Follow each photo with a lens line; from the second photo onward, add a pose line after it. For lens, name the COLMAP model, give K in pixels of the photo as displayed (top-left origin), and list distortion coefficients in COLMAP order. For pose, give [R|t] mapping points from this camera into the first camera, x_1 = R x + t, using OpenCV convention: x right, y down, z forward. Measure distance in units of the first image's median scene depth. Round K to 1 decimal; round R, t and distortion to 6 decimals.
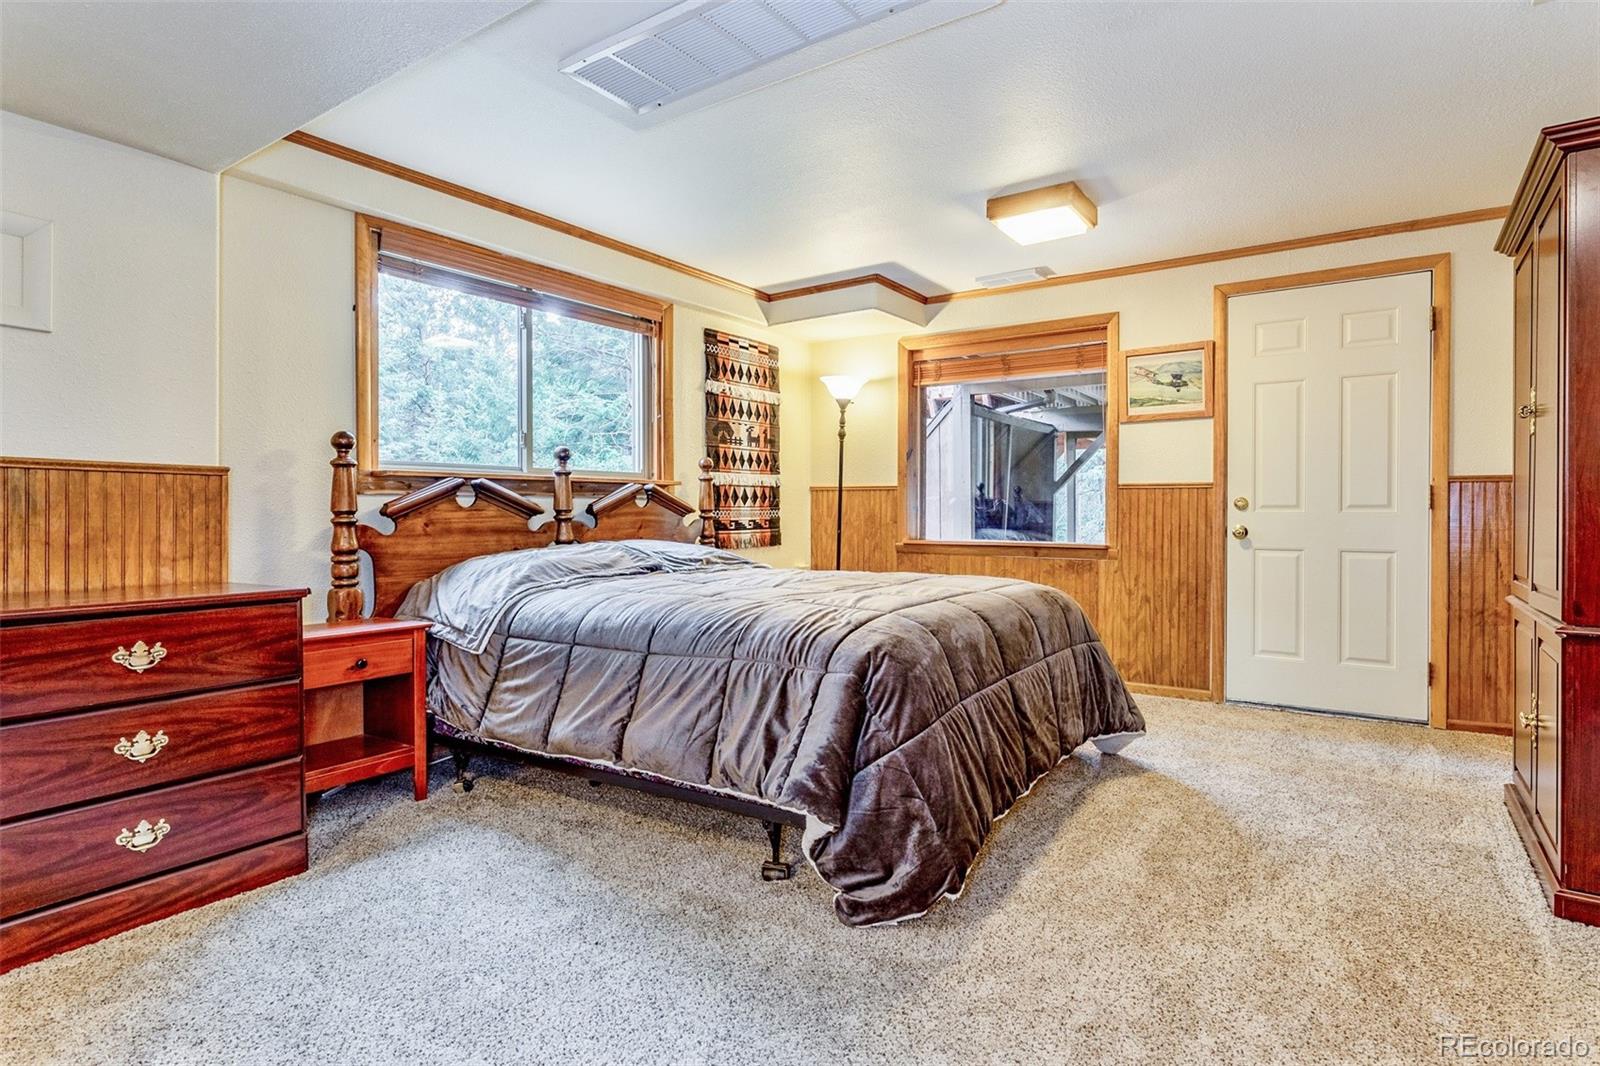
lens RADIAL K [[794.8, 0, 810.2], [0, 794.8, 522.8], [0, 0, 1]] dist [-0.004384, 0.002169]
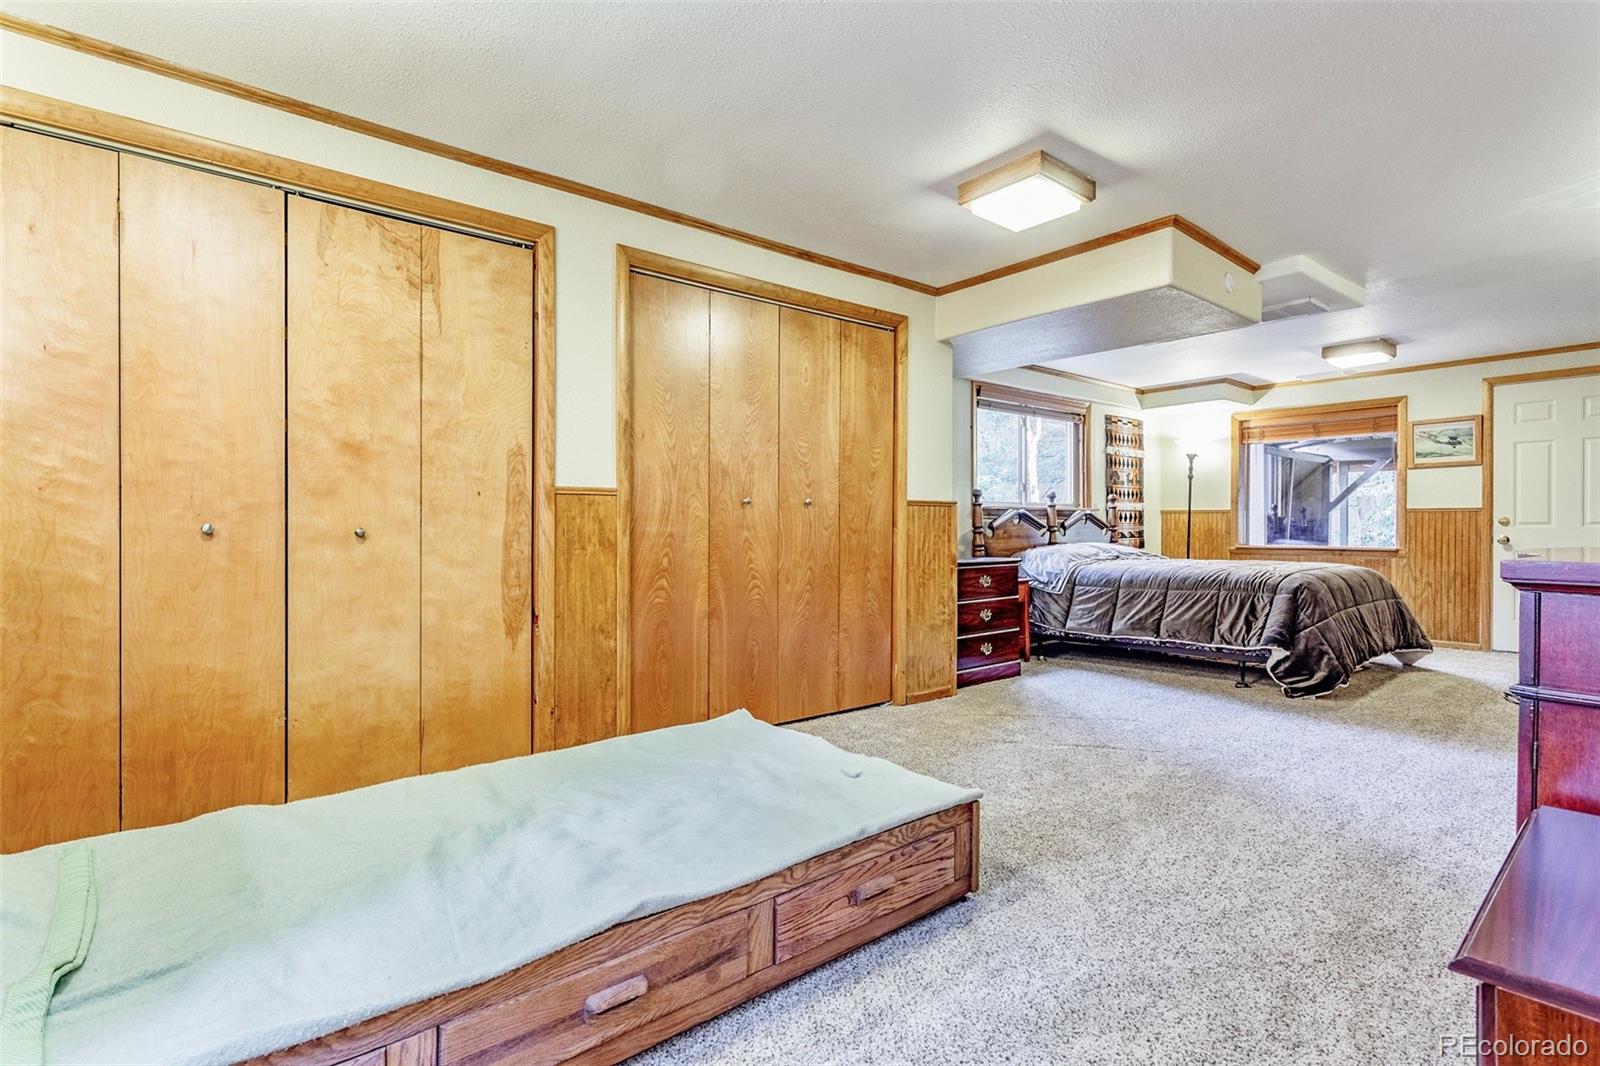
lens RADIAL K [[758.6, 0, 788.9], [0, 758.6, 532.2], [0, 0, 1]] dist [-0.001352, 0.002298]
pose [[0.960302, 0.001656, -0.278958, -0.361345], [-0.003623, 0.999972, -0.006535, 0.010909], [0.278939, 0.007287, 0.960281, -0.765245]]
